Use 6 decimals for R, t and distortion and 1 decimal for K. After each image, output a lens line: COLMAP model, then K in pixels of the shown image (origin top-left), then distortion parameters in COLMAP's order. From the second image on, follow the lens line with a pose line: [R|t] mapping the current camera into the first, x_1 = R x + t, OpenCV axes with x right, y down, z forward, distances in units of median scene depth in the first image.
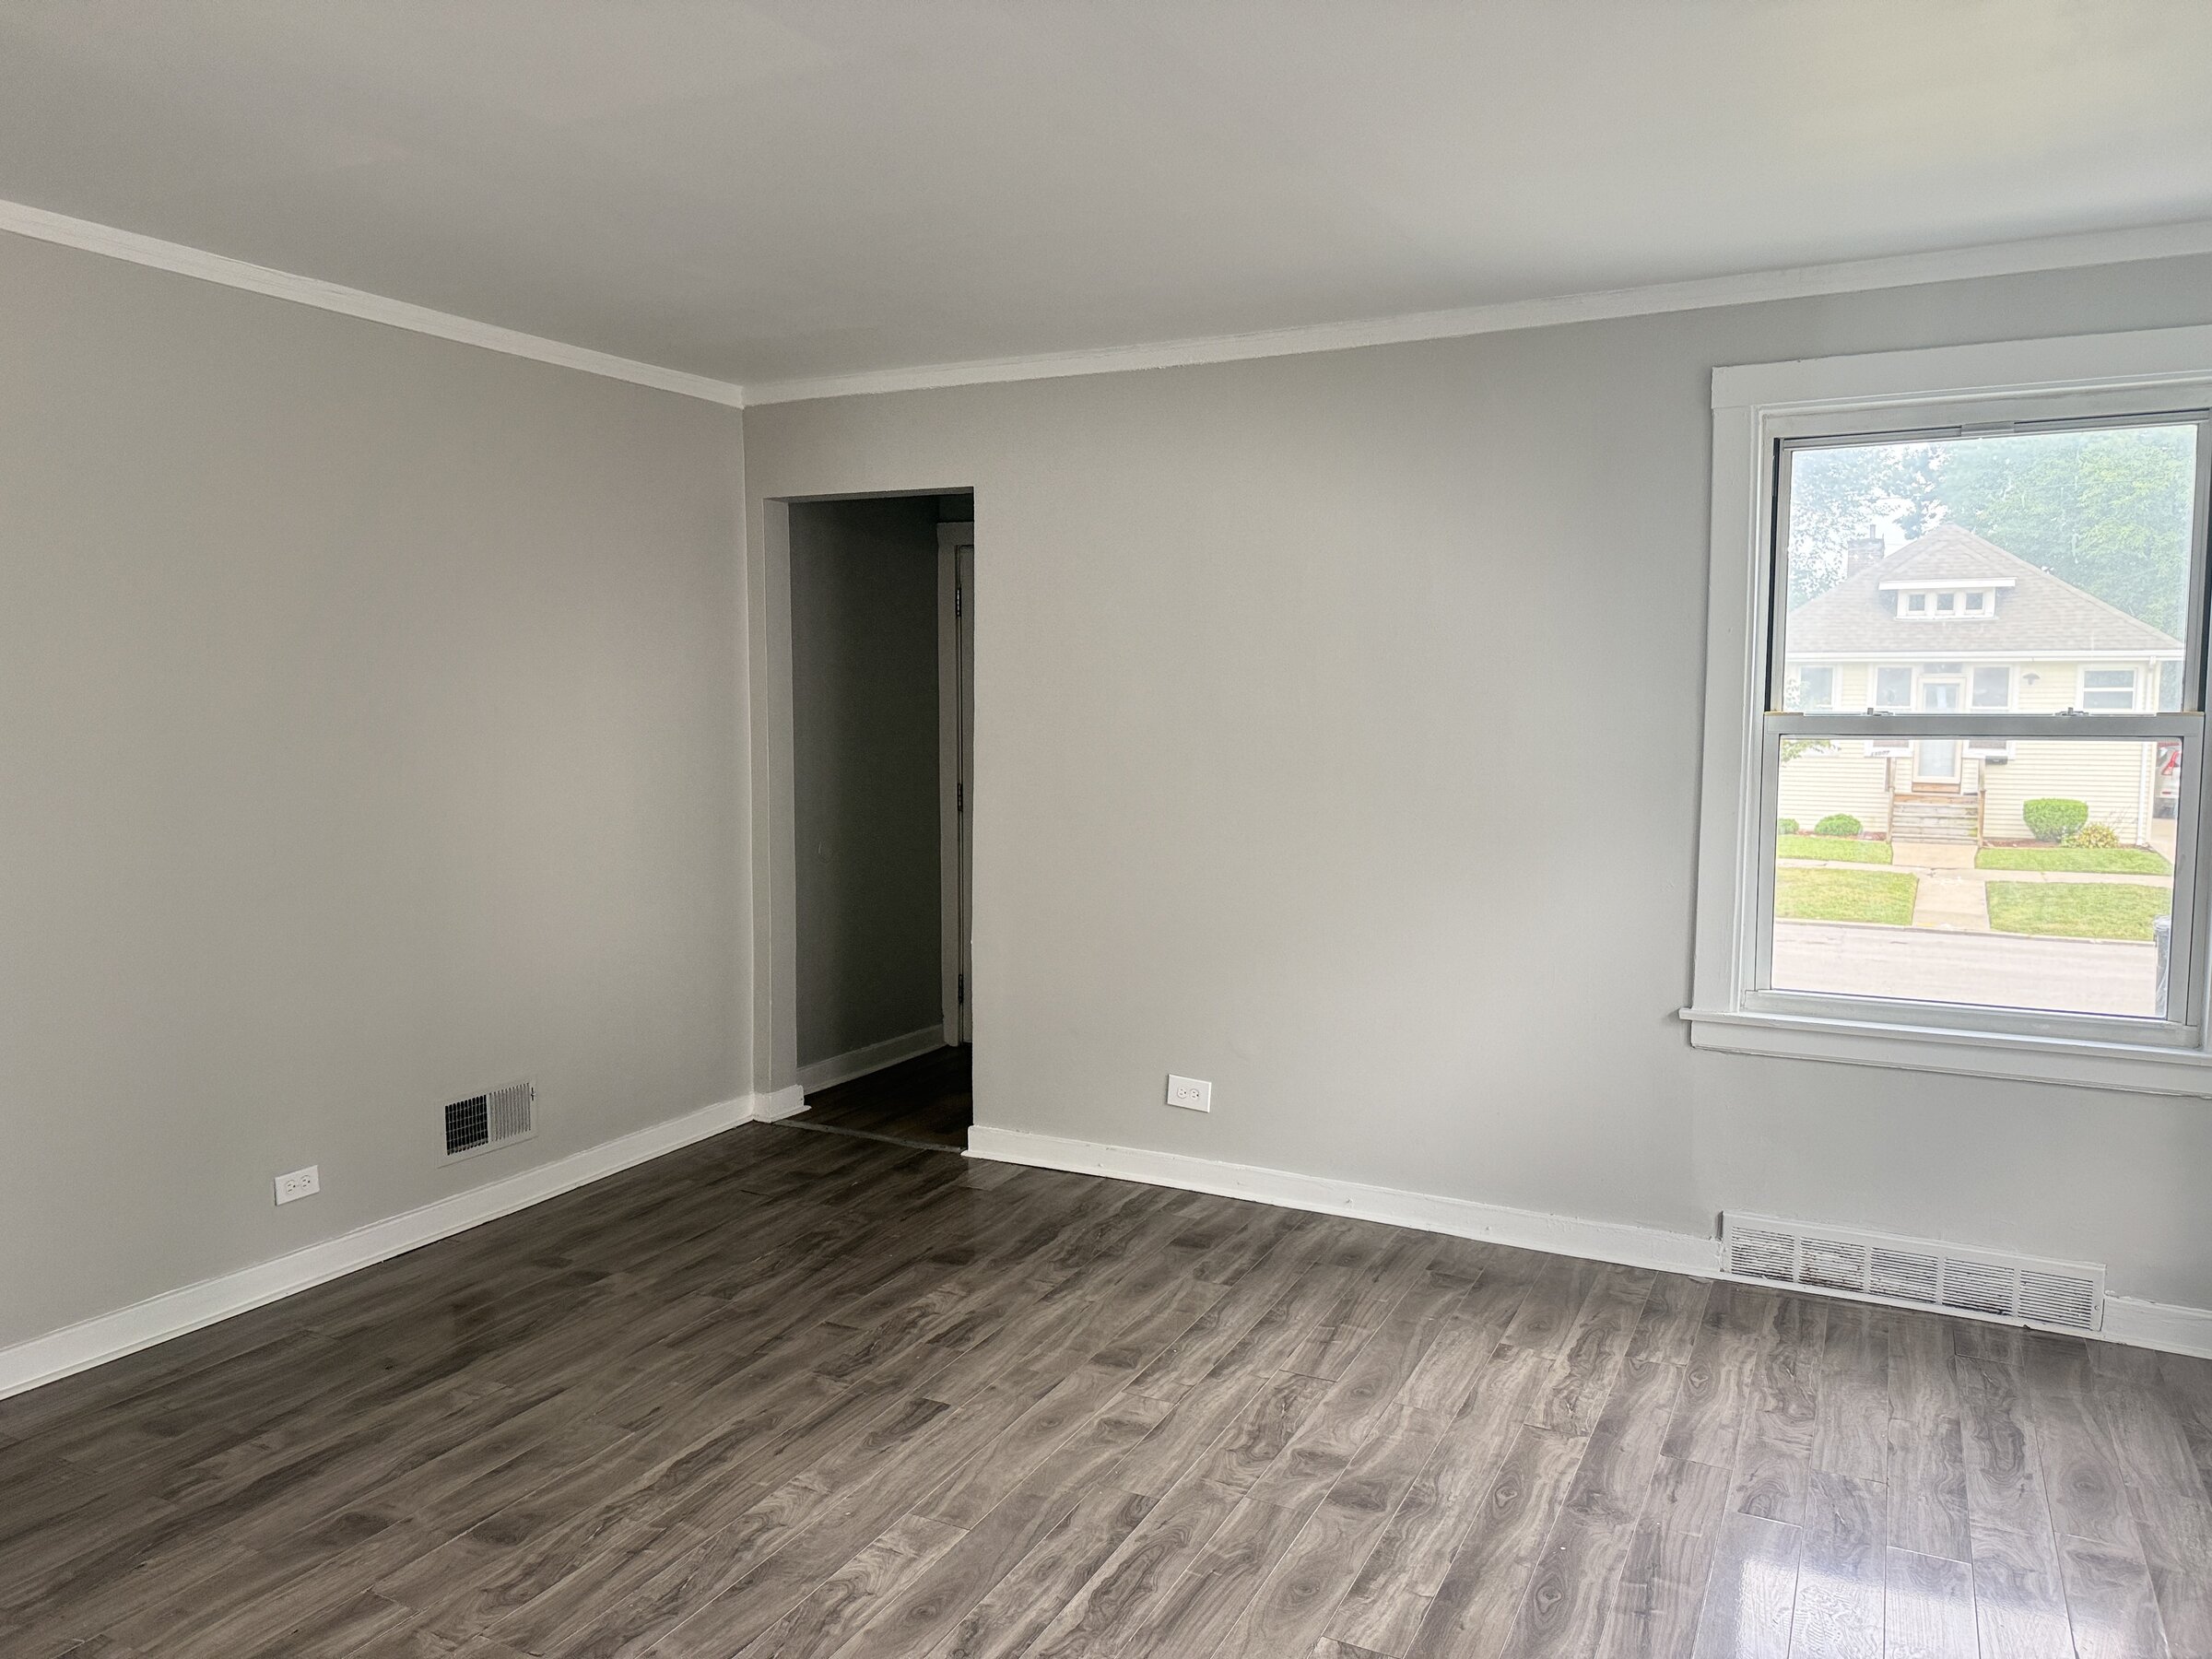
lens RADIAL K [[1590.0, 0, 1094.6], [0, 1590.0, 828.7], [0, 0, 1]] dist [0.051903, -0.033481]
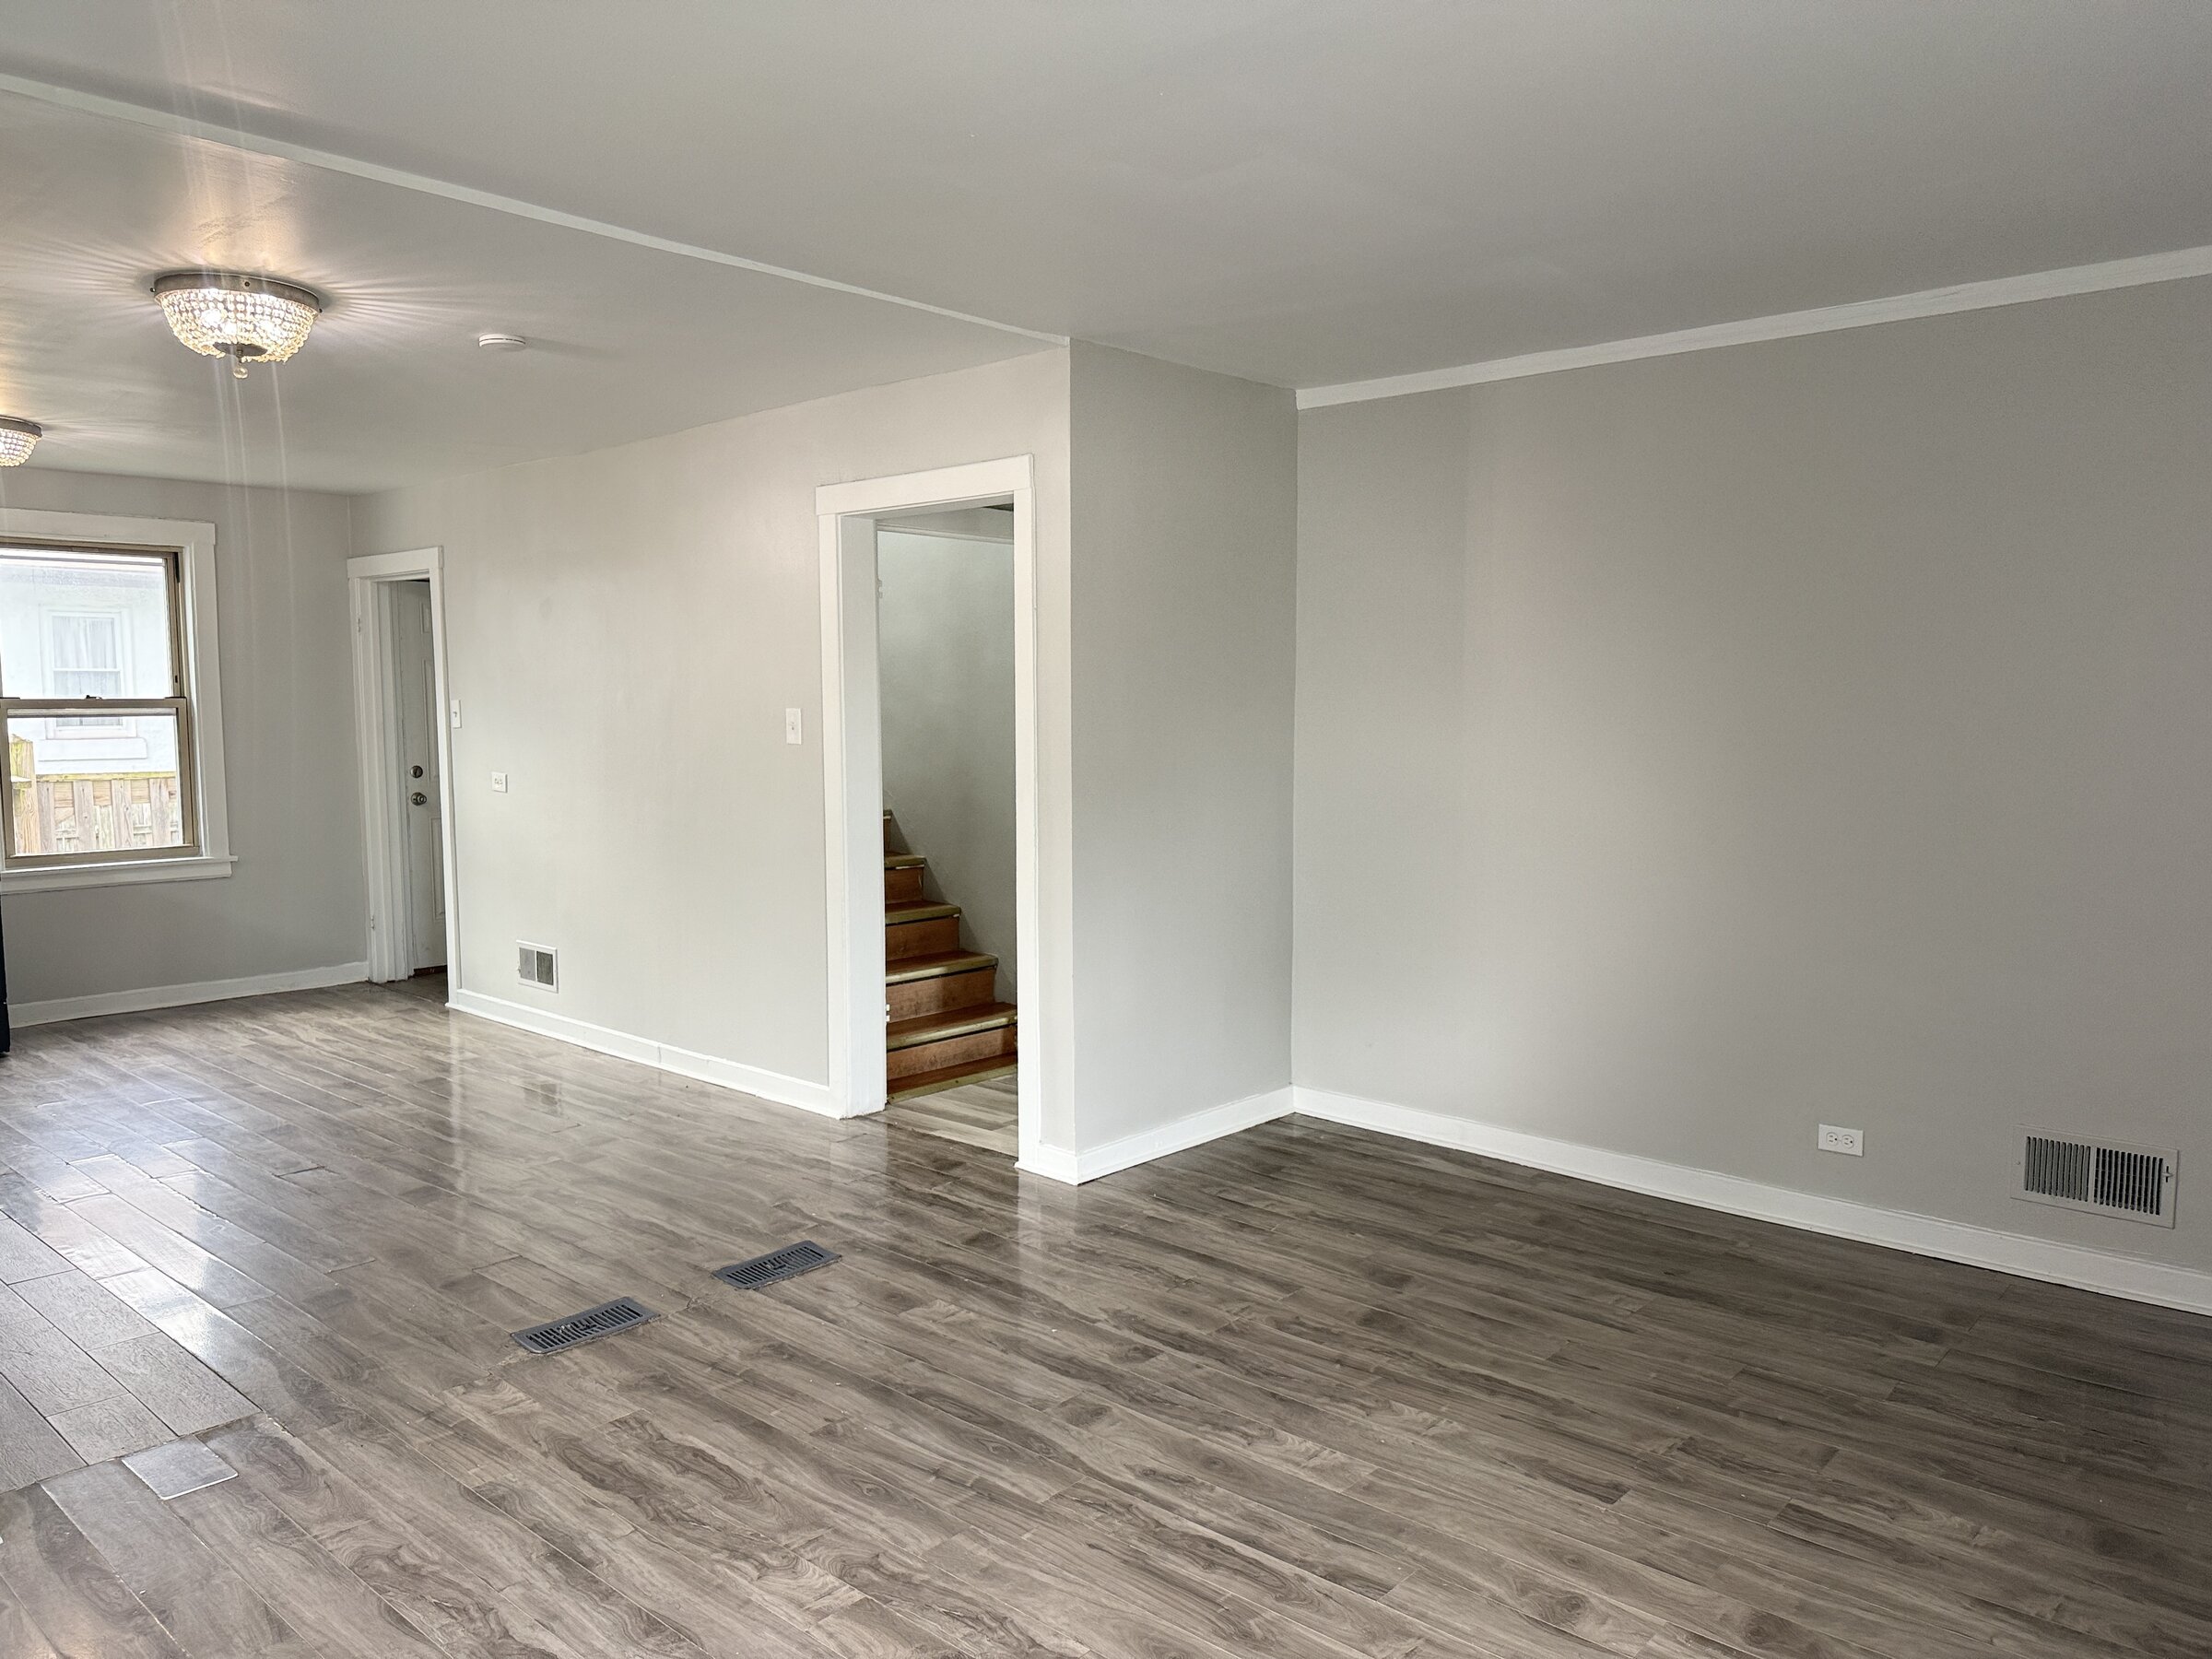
lens RADIAL K [[1548.1, 0, 1100.9], [0, 1548.1, 828.3], [0, 0, 1]] dist [0.147520, -0.137981]
pose [[-0.252873, 0.076326, -0.964484, 0.871086], [-0.077613, 0.992070, 0.098858, -0.074807], [0.964381, 0.099855, -0.244944, 1.004440]]
